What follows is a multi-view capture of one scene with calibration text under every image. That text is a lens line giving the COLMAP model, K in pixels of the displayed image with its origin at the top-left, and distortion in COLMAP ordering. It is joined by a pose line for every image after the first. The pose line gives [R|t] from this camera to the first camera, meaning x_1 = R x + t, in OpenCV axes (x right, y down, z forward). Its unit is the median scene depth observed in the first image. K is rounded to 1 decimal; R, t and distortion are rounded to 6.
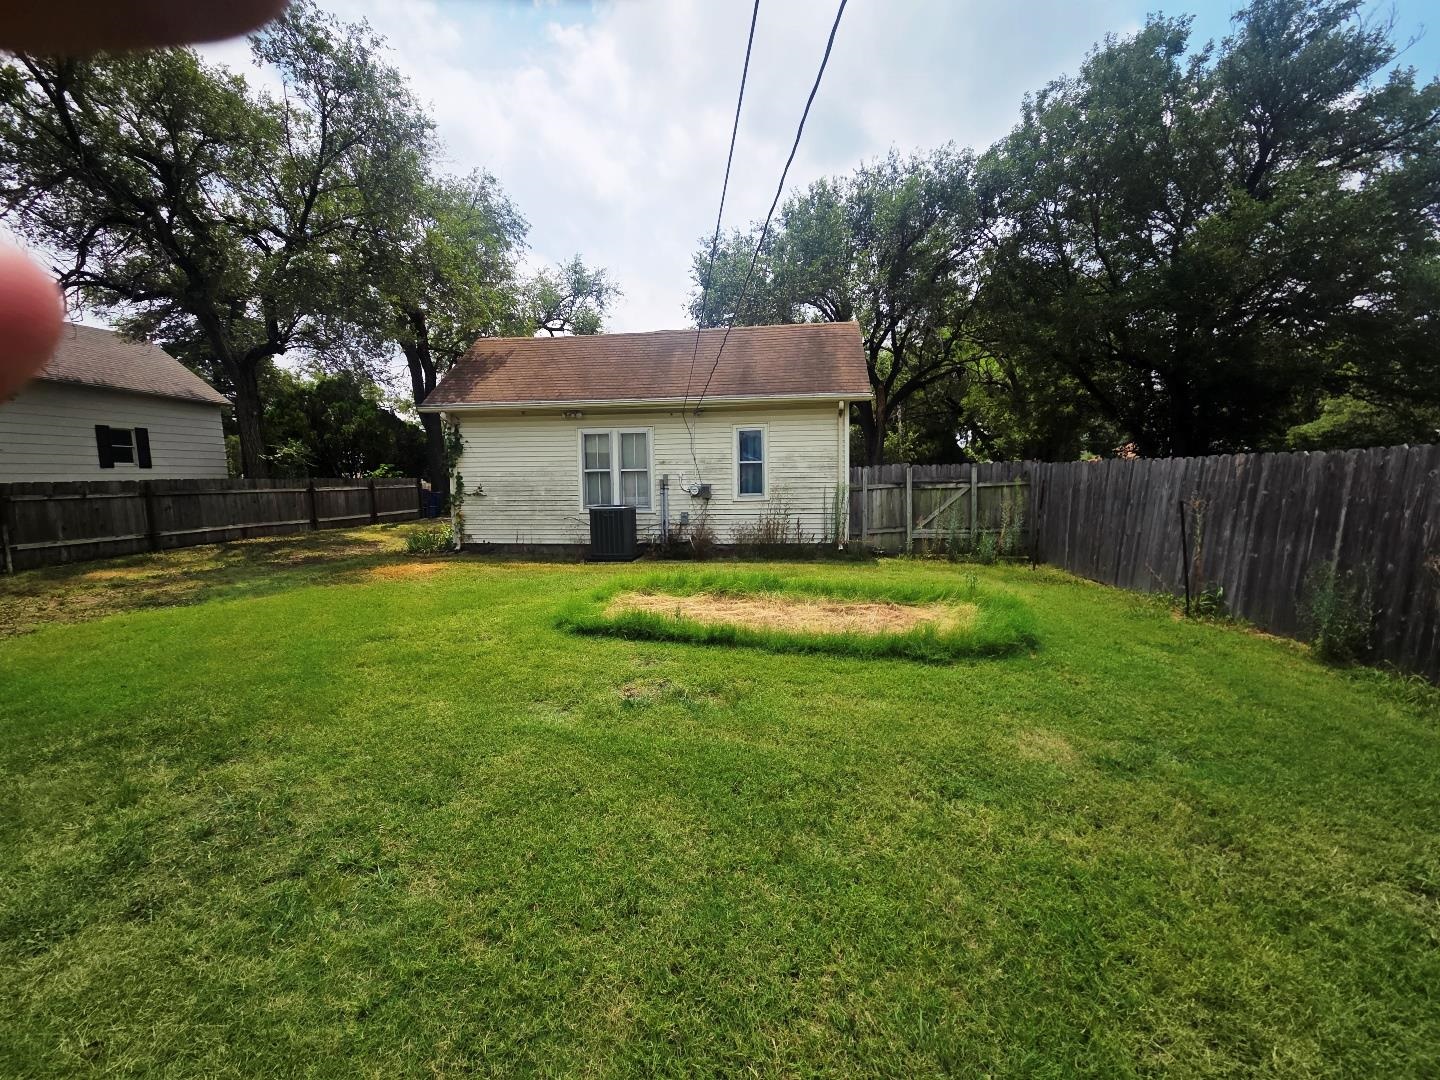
lens RADIAL K [[593.1, 0, 719.7], [0, 593.1, 542.7], [0, 0, 1]] dist [0.001518, 0.000051]
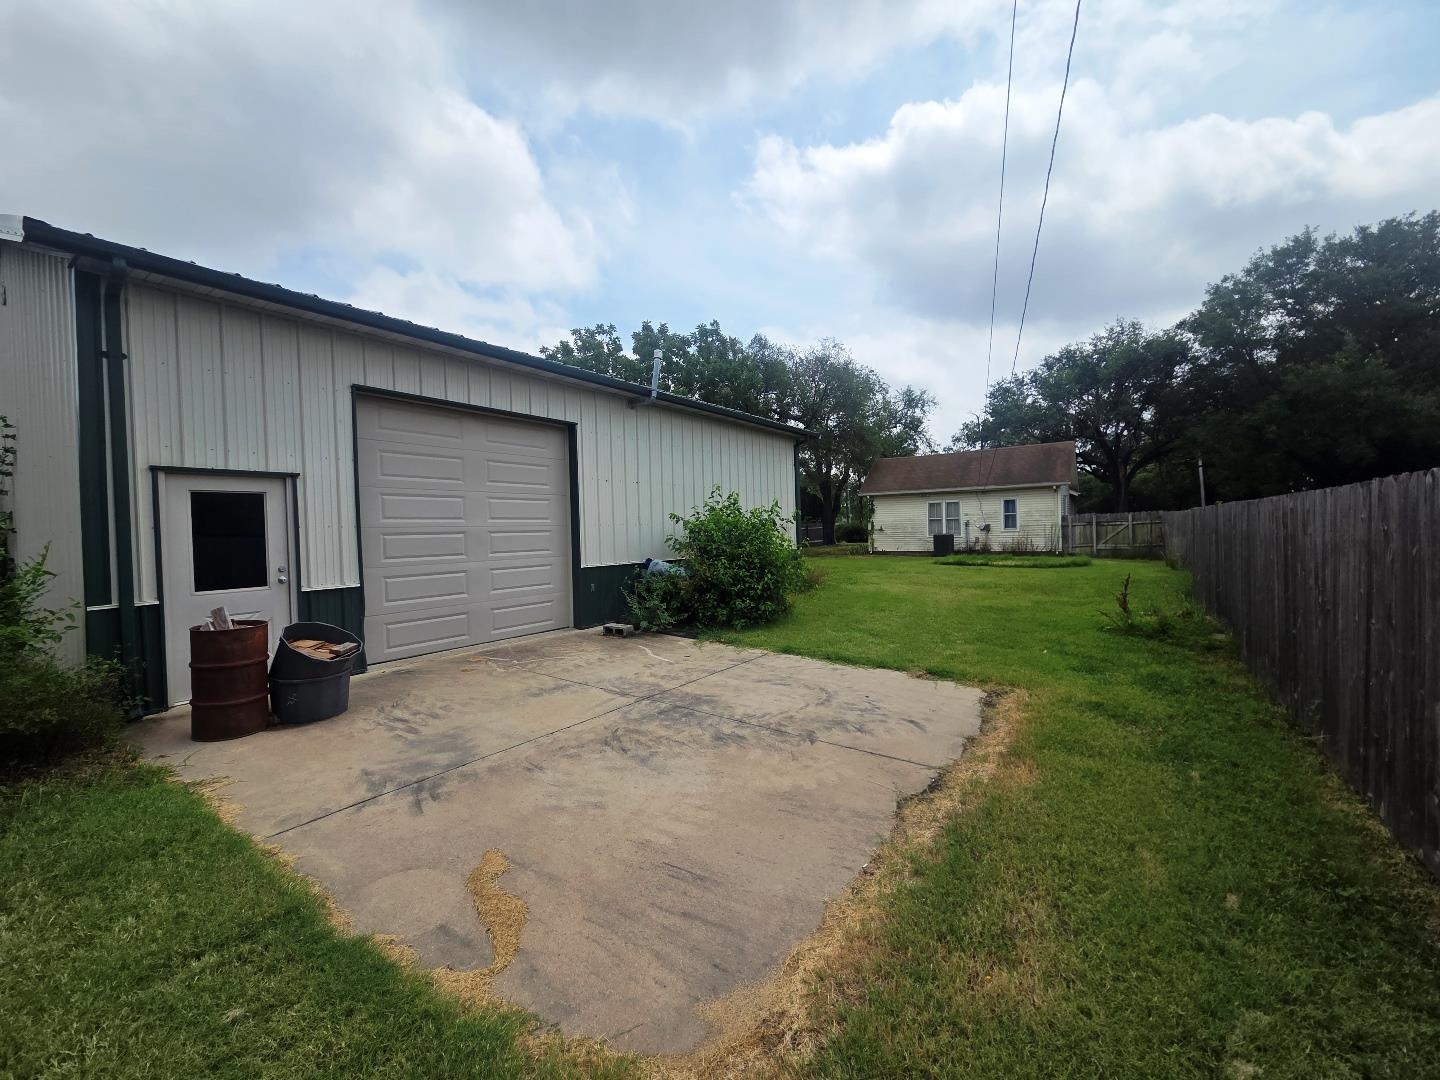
lens RADIAL K [[593.1, 0, 719.7], [0, 593.1, 542.7], [0, 0, 1]] dist [0.001518, 0.000051]
pose [[0.886551, 0.000719, -0.462631, 0.114321], [-0.031296, 0.997801, -0.058422, 0.130701], [0.461571, 0.066273, 0.884624, -1.412423]]
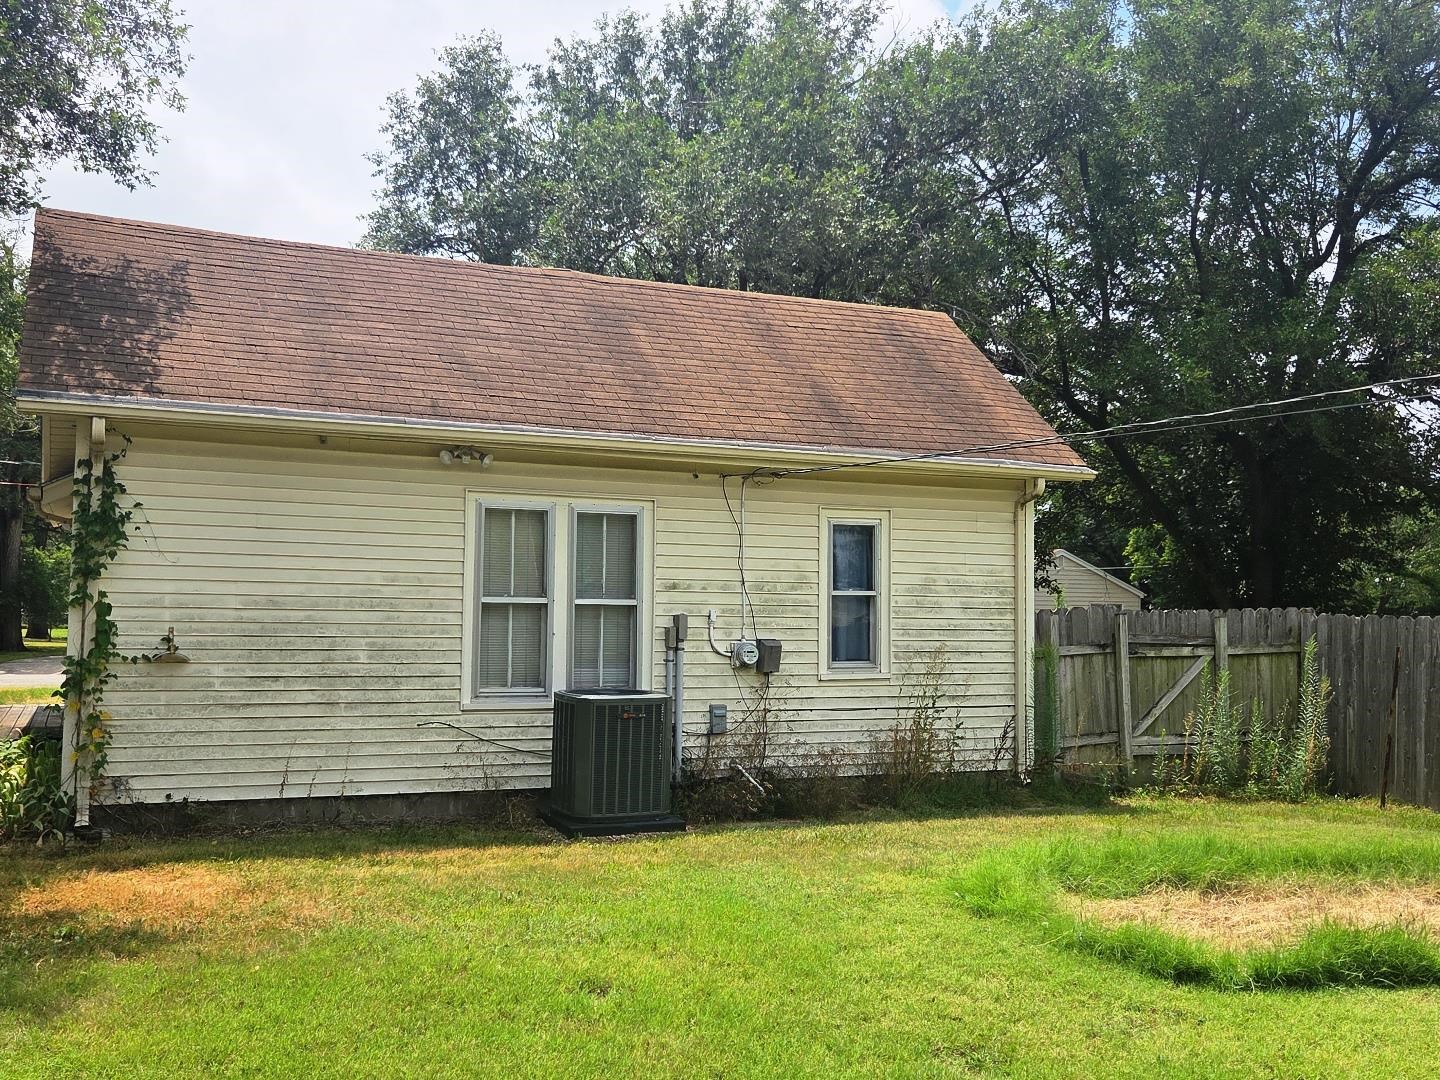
lens RADIAL K [[1407.2, 0, 719.3], [0, 1407.2, 537.4], [0, 0, 1]] dist [0.056110, -0.002255]
pose [[0.860149, 0.054085, 0.507167, -0.578929], [0.031492, 0.986833, -0.158649, -0.010085], [-0.509070, 0.152433, 0.847120, 0.131680]]
